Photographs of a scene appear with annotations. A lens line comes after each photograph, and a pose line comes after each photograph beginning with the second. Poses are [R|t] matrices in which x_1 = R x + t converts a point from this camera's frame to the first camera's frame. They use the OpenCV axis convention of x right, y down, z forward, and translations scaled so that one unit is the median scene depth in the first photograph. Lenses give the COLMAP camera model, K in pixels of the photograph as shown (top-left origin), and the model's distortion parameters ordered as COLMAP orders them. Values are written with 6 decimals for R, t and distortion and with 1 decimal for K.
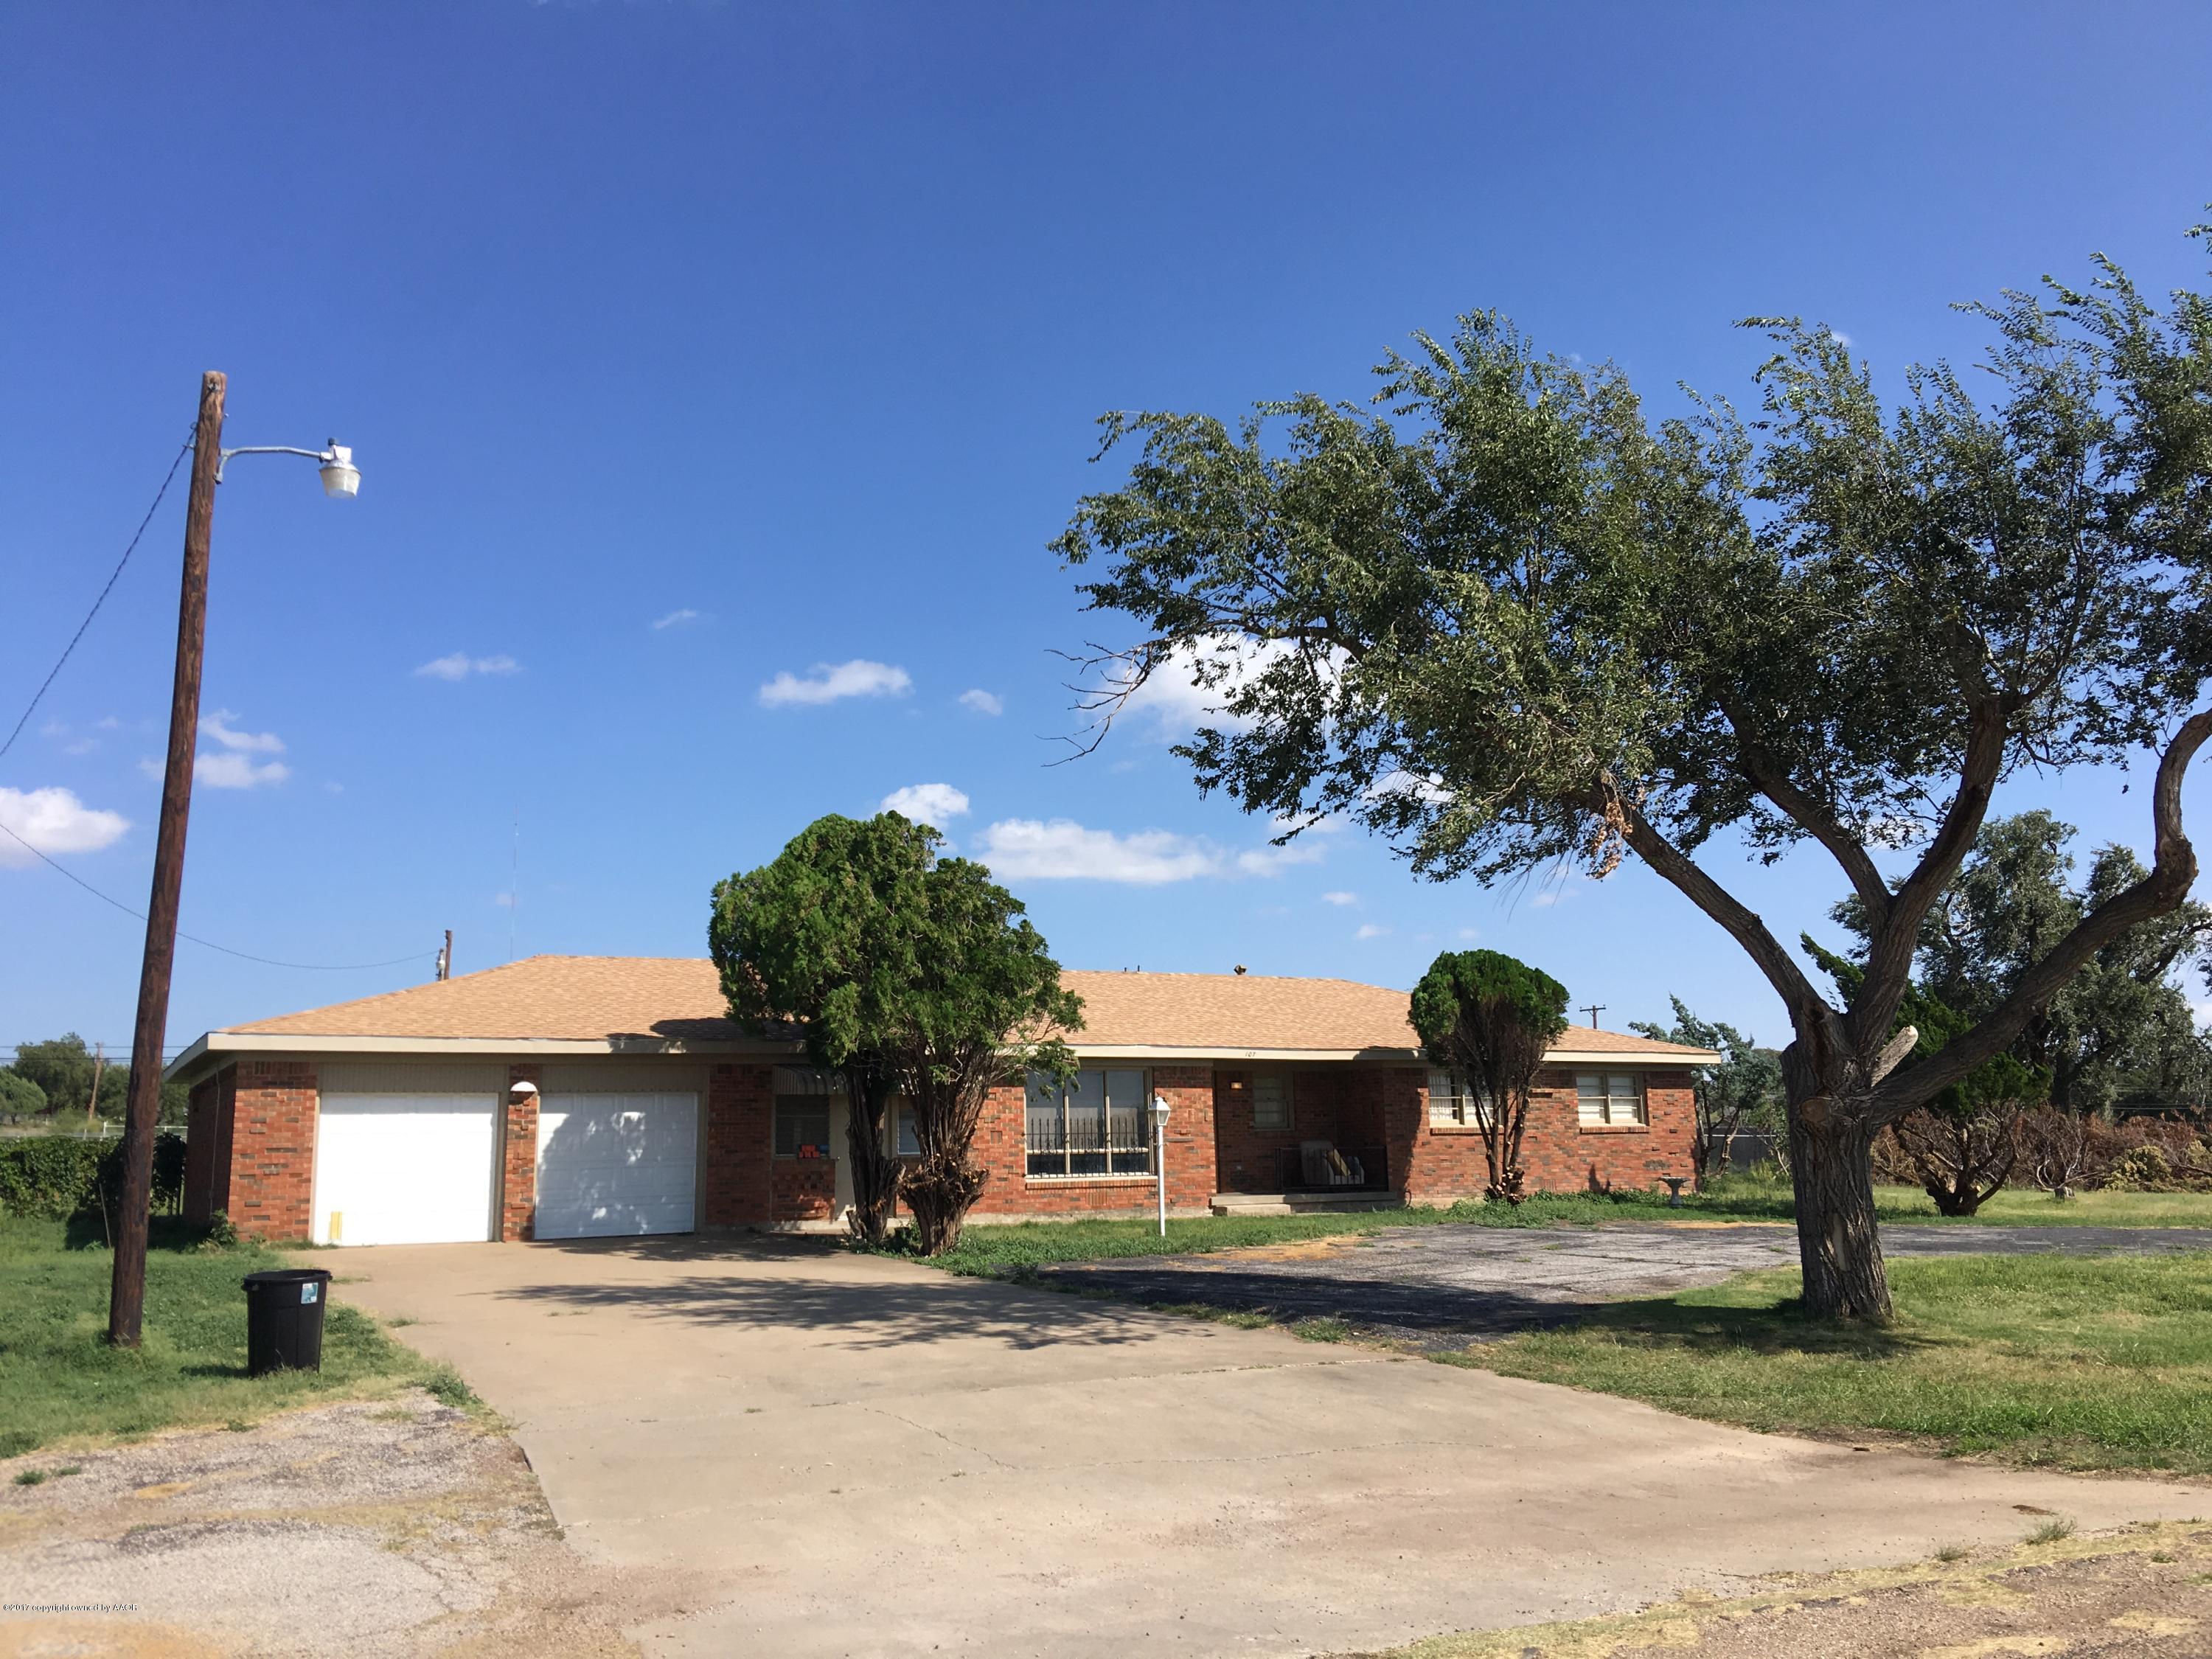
lens RADIAL K [[1835.7, 0, 1105.8], [0, 1835.7, 825.4], [0, 0, 1]] dist [0.056285, -0.002741]
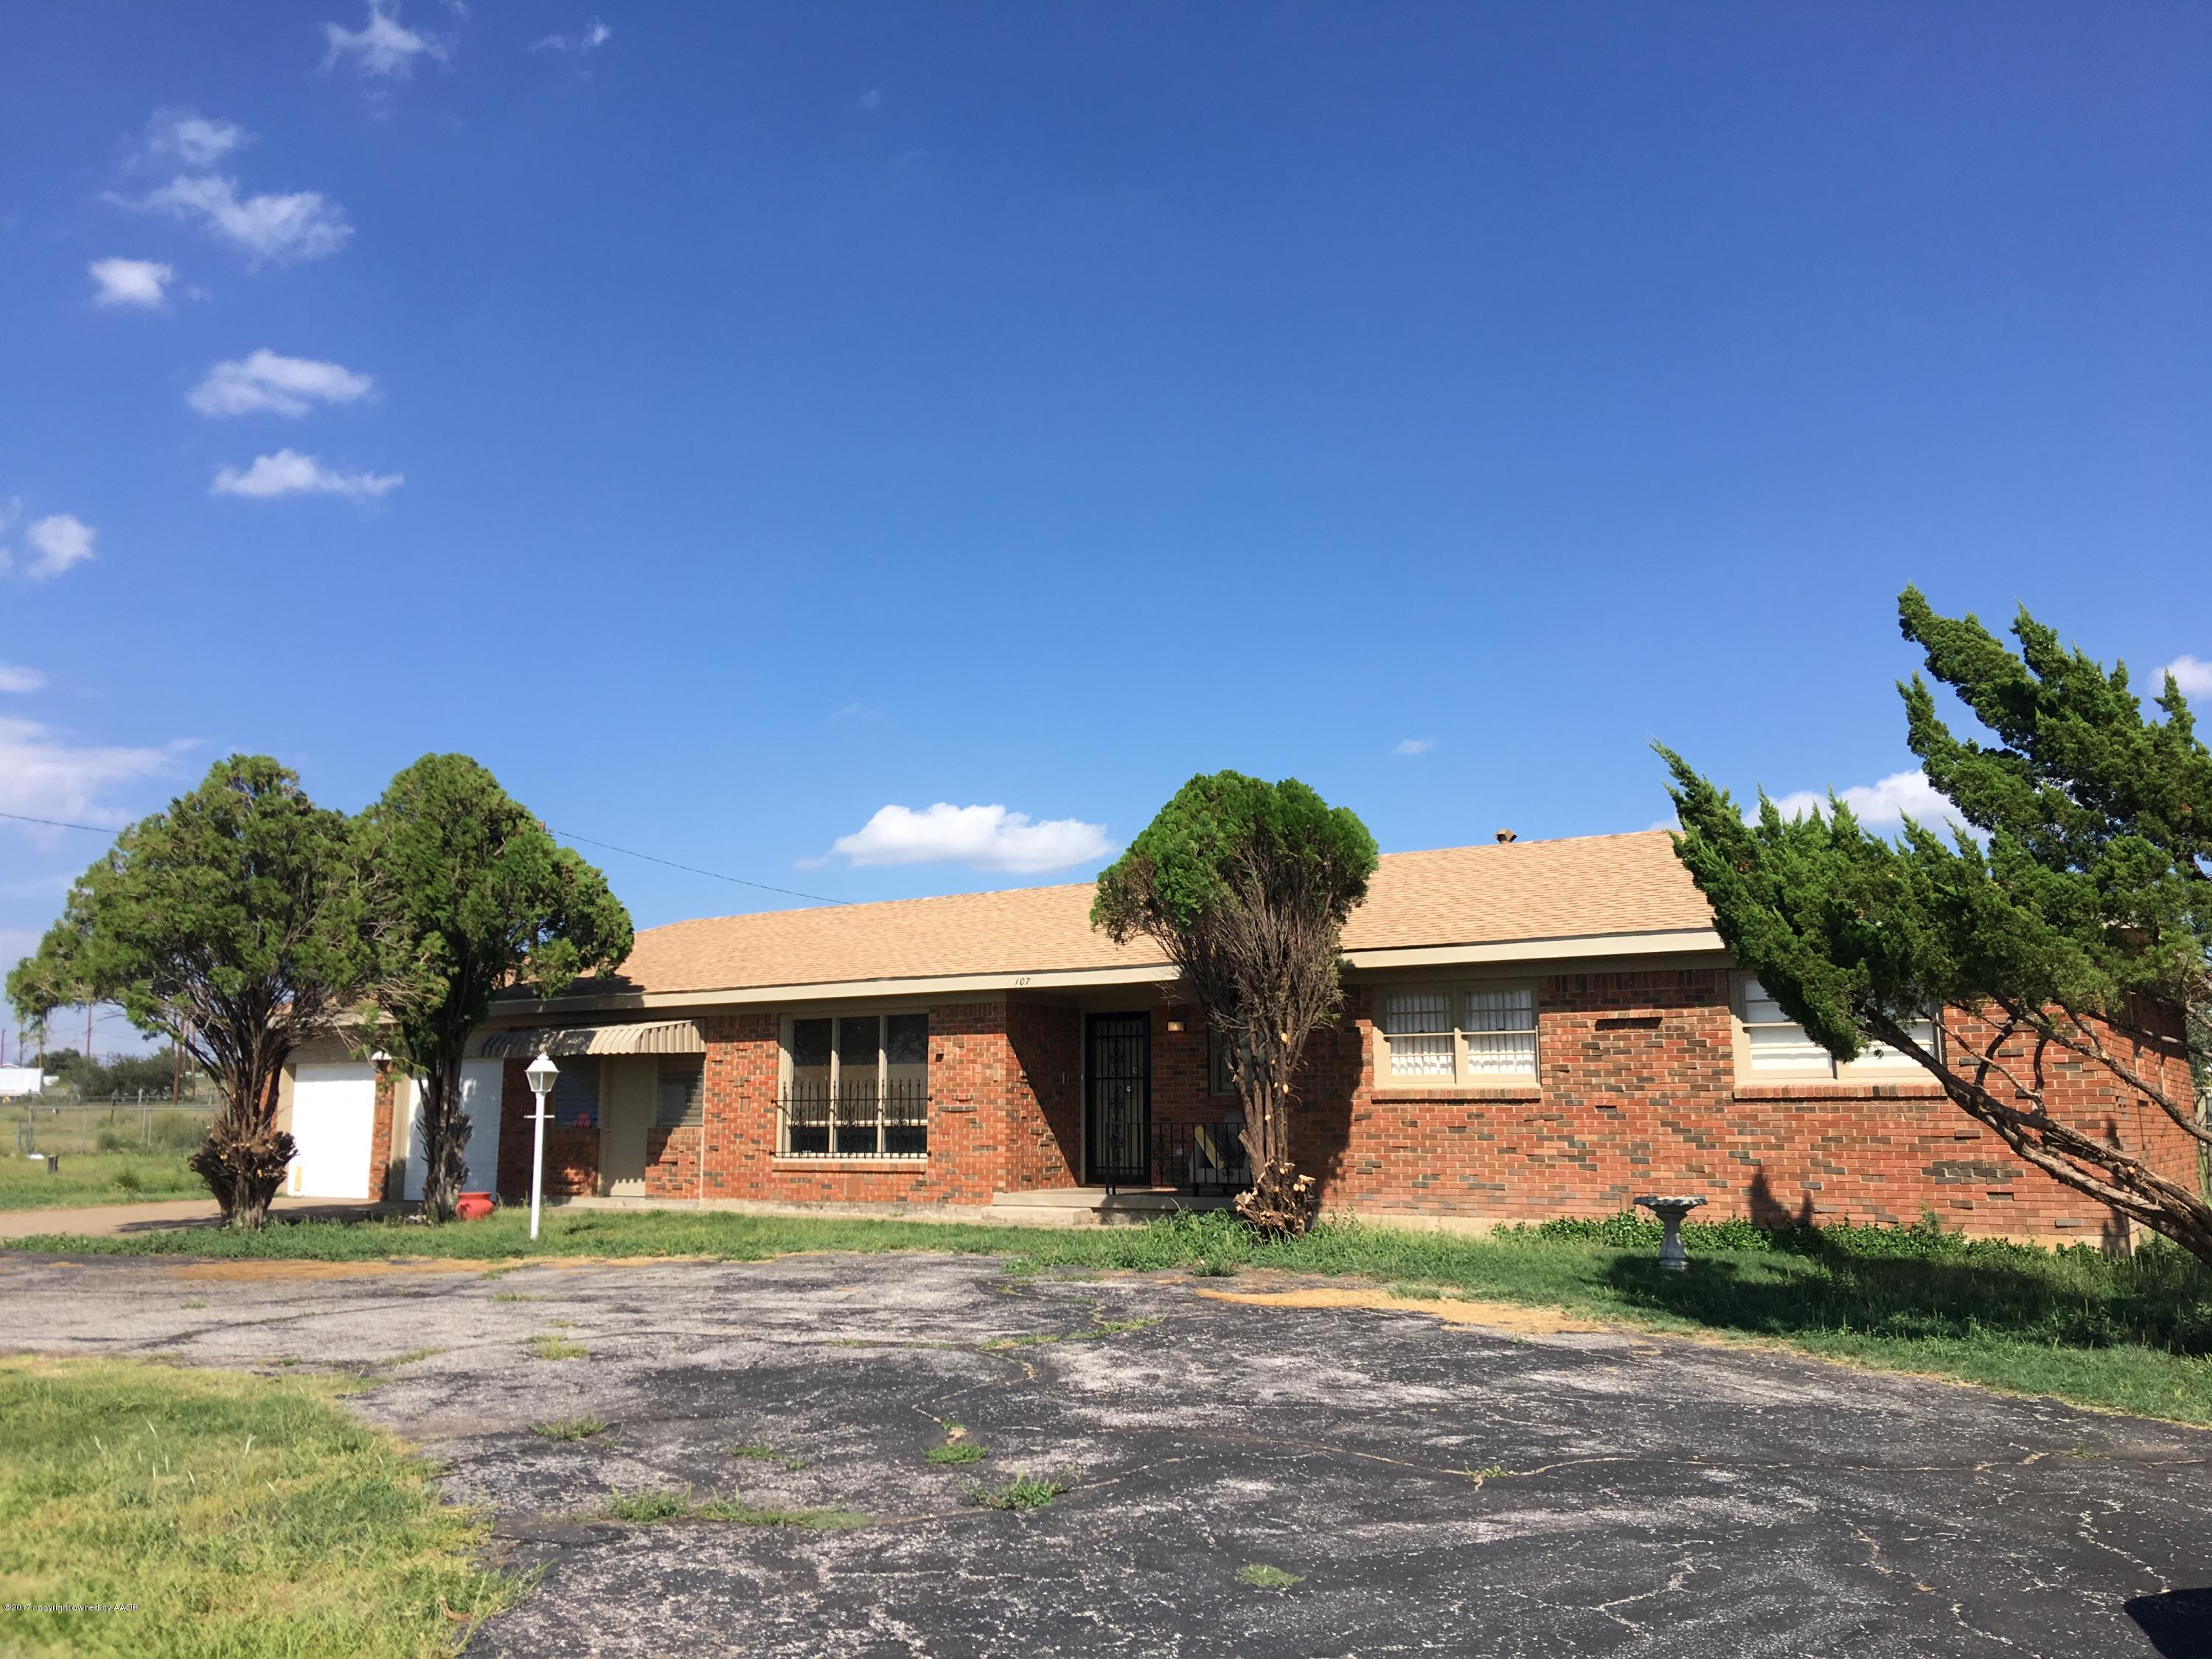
lens RADIAL K [[1835.7, 0, 1105.6], [0, 1835.7, 832.8], [0, 0, 1]] dist [0.056285, -0.002741]
pose [[0.470147, -0.128792, -0.873141, 0.681917], [0.141109, 0.987539, -0.069685, 0.123366], [0.871235, -0.090446, 0.482462, 0.717326]]
